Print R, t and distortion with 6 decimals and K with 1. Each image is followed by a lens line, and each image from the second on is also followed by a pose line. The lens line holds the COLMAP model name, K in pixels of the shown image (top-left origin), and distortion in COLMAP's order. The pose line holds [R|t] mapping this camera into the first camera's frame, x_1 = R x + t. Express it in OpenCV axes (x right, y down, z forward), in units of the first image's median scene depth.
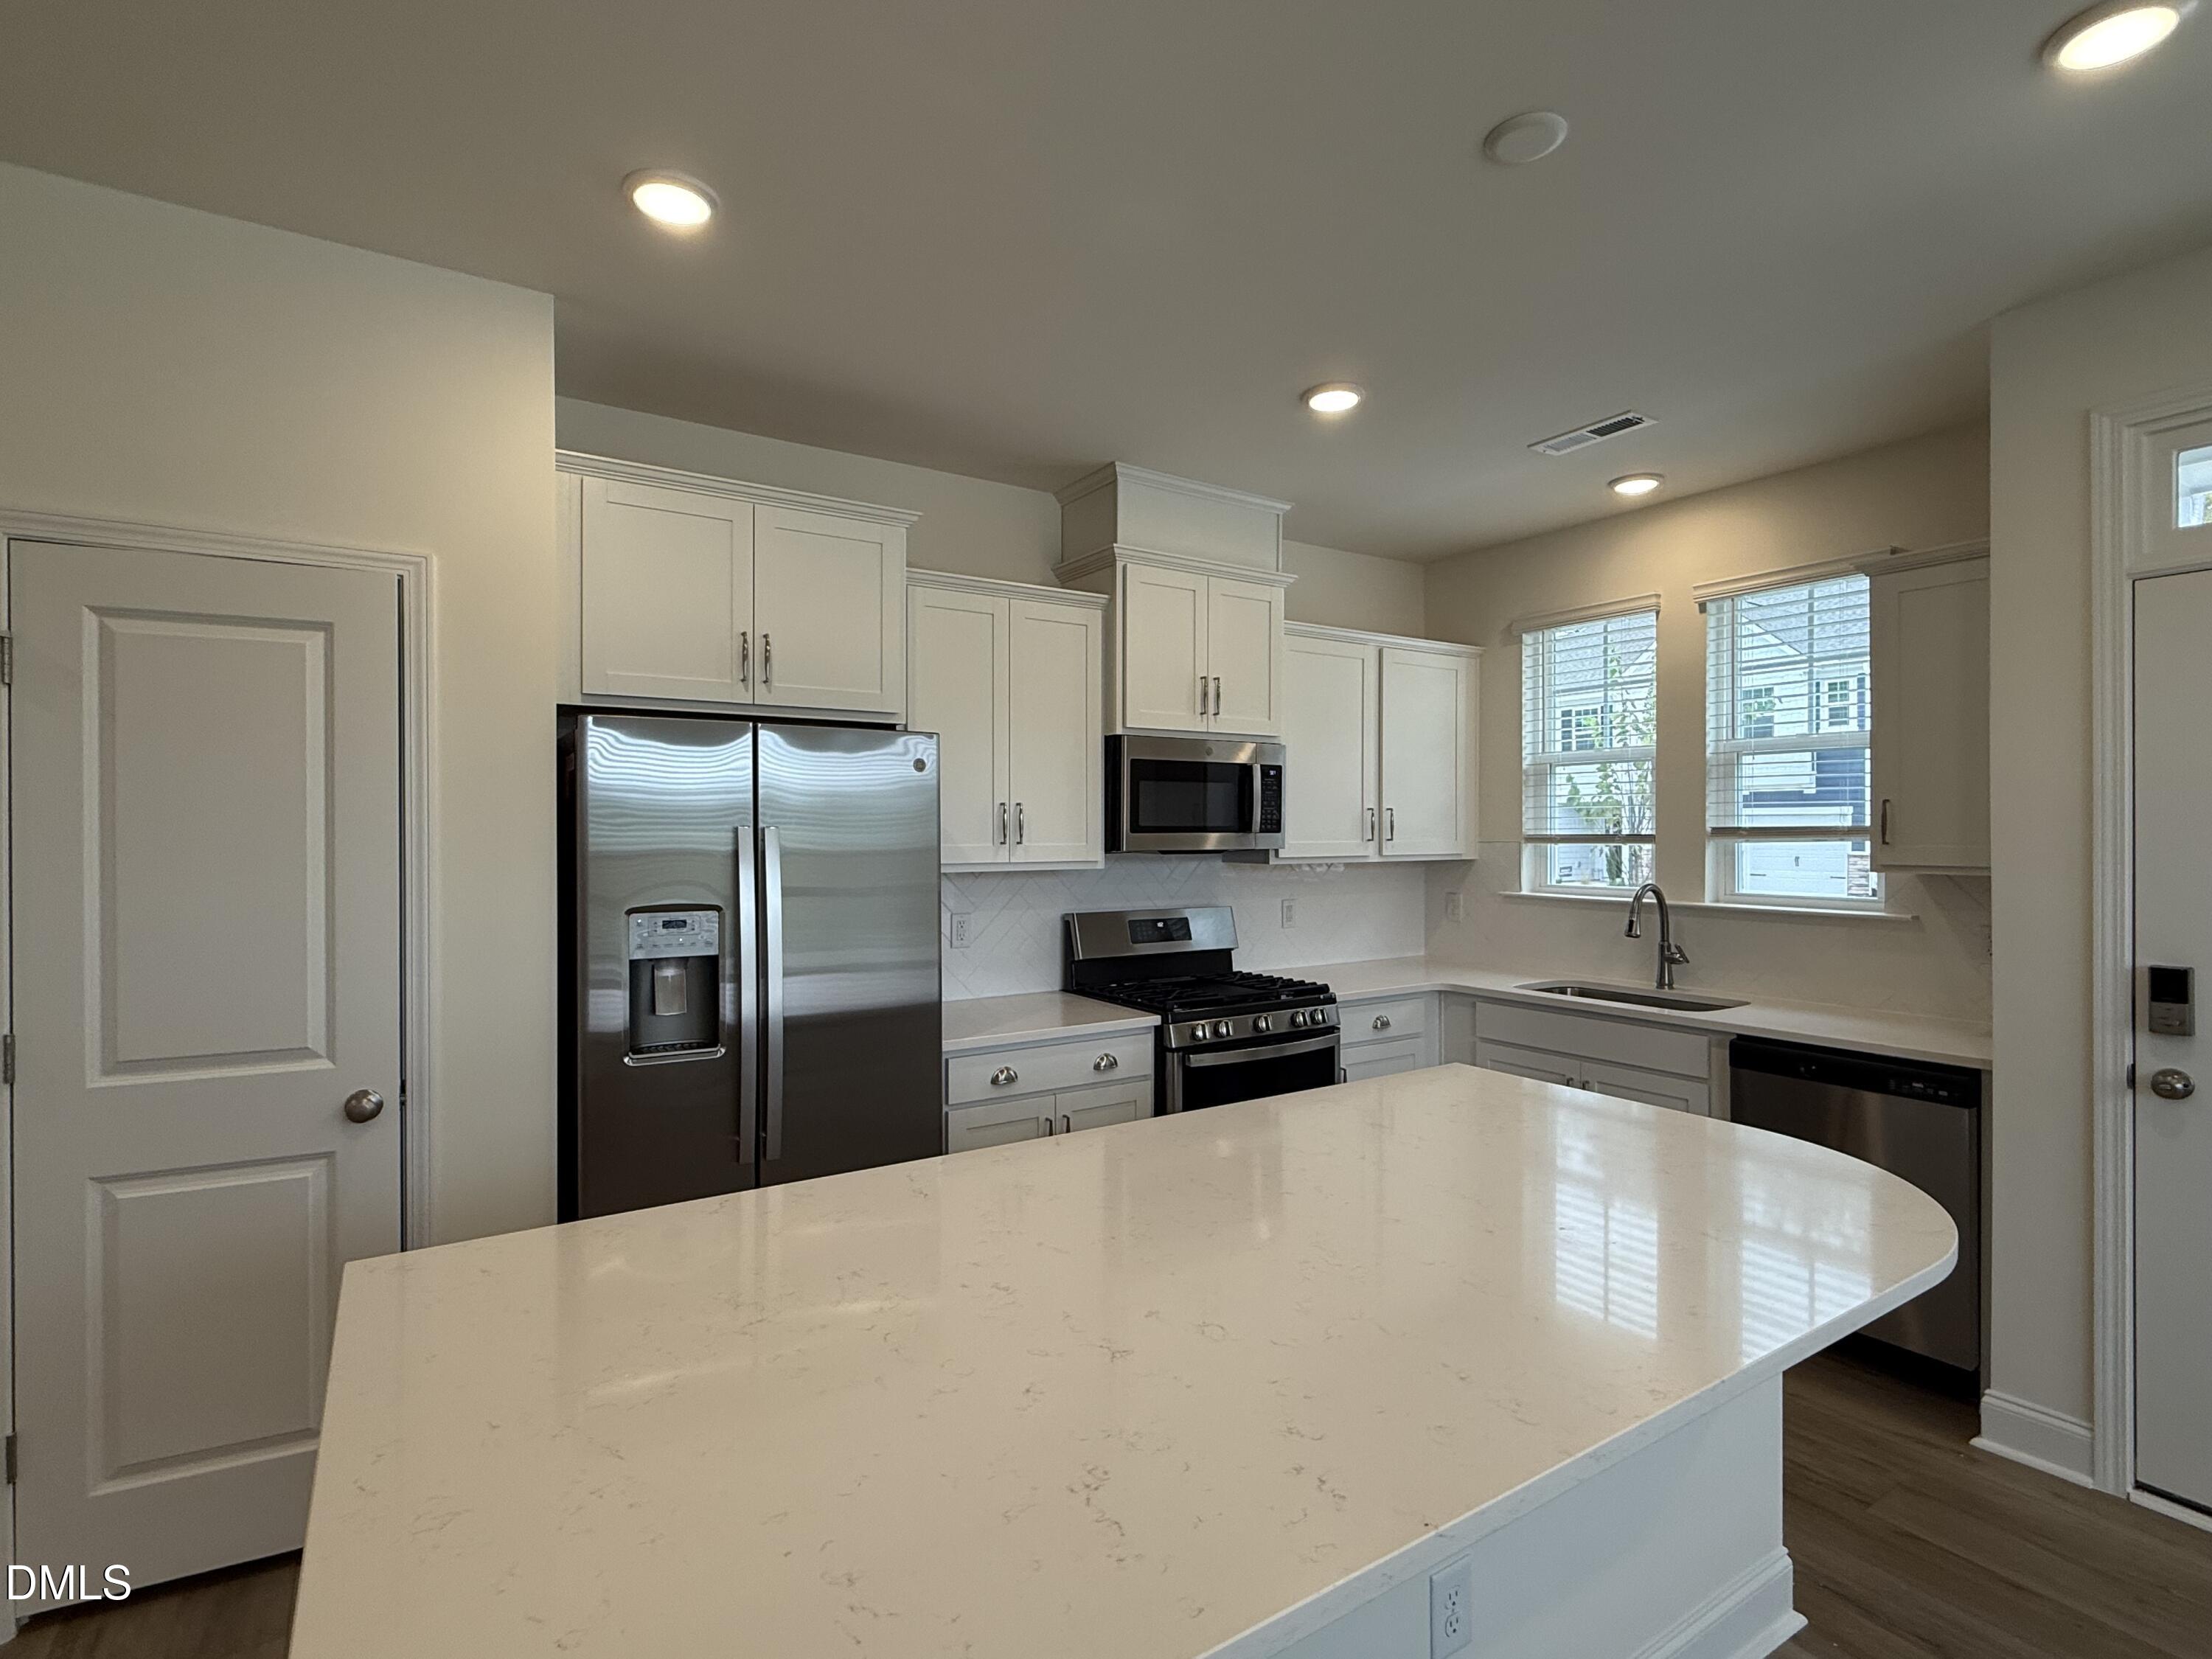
lens RADIAL K [[1070.0, 0, 1106.0], [0, 1070.0, 829.5], [0, 0, 1]] dist [-0.000621, 0.000311]
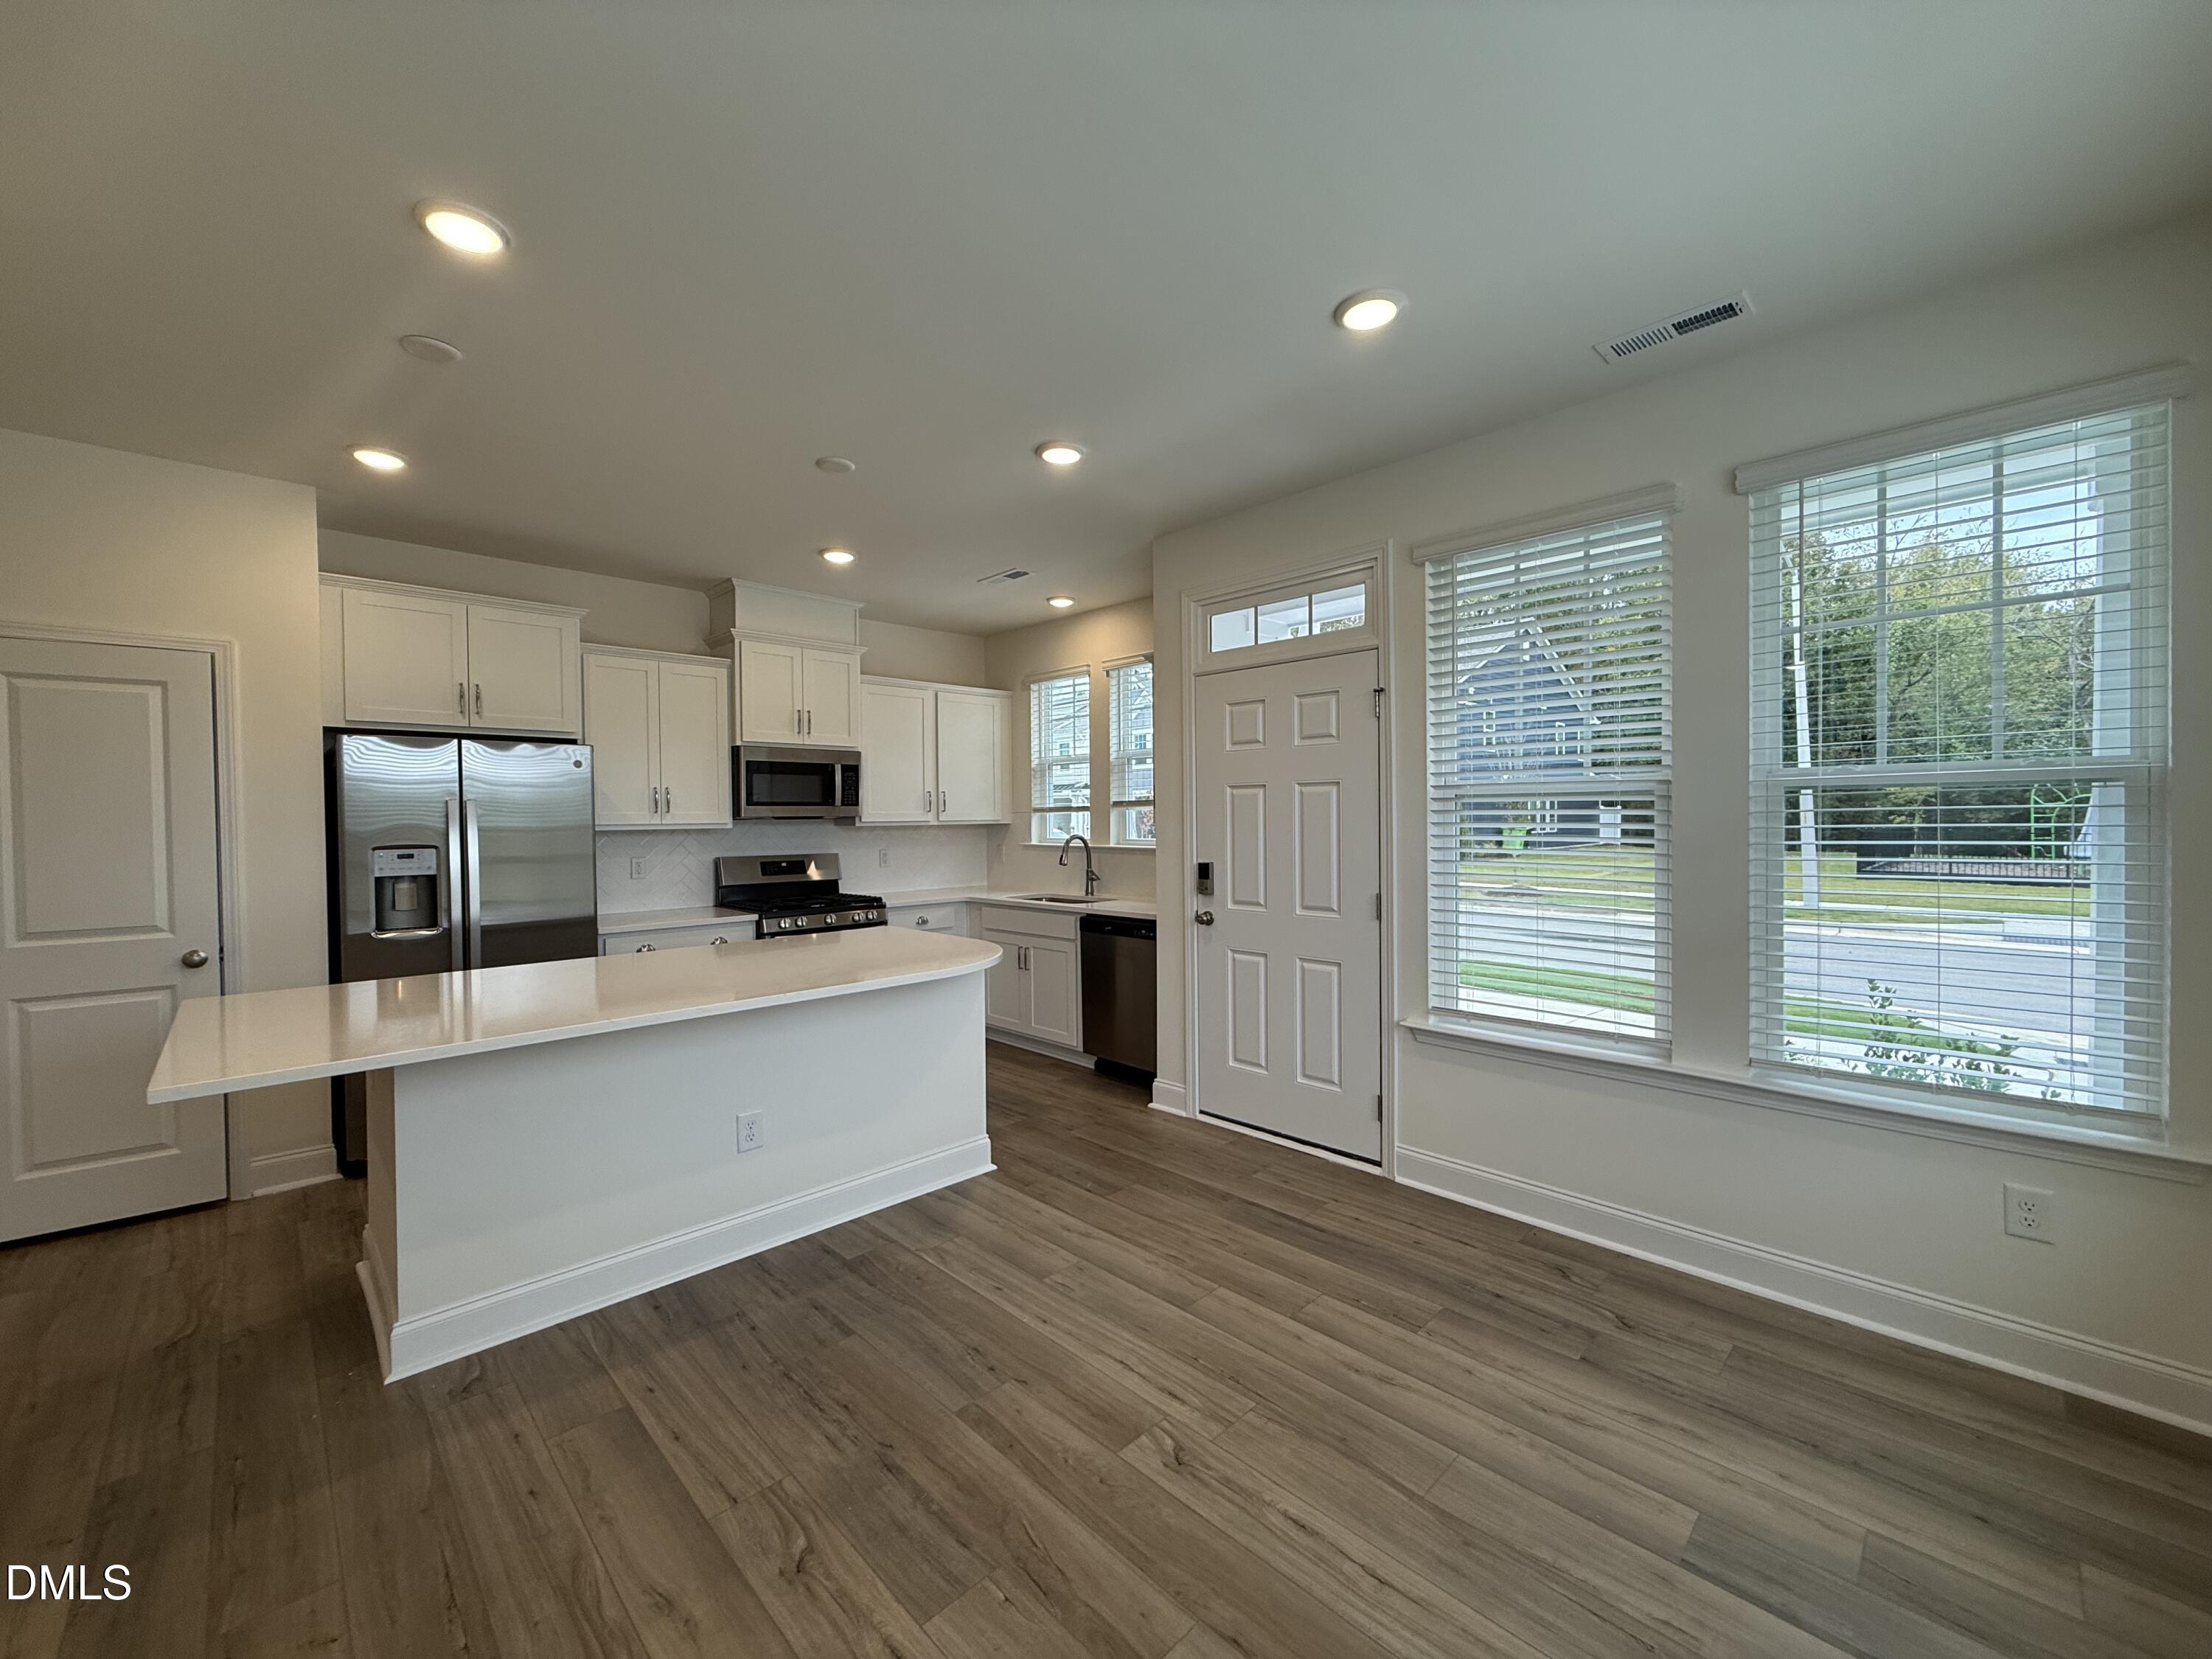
lens RADIAL K [[880.2, 0, 1106.0], [0, 880.2, 829.5], [0, 0, 1]] dist [-0.000398, -0.000177]
pose [[0.982099, -0.011253, 0.188031, 0.309714], [0.008581, 0.999850, 0.015018, 0.023809], [-0.188172, -0.013136, 0.982048, -0.426172]]
